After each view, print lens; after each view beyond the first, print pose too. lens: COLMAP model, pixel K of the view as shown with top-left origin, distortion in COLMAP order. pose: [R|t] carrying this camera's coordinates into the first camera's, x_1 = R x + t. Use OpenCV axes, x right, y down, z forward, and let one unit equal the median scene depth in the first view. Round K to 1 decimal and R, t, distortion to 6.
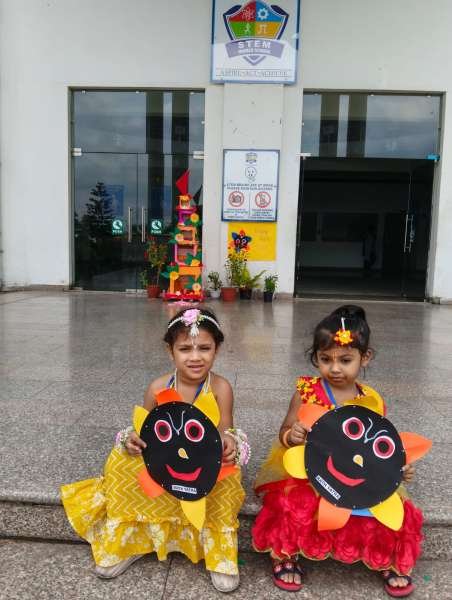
lens RADIAL K [[555.5, 0, 226.8], [0, 555.5, 324.2], [0, 0, 1]] dist [-0.001899, -0.097391]
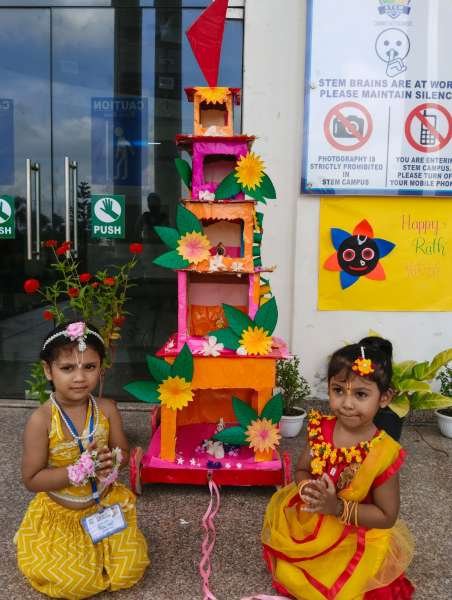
lens RADIAL K [[503.6, 0, 217.0], [0, 503.6, 291.3], [0, 0, 1]] dist [0.006717, -0.063424]
pose [[0.999452, -0.011076, 0.031190, -0.070690], [0.013176, 0.997601, -0.067955, -0.109688], [-0.030363, 0.068328, 0.997201, 0.714254]]
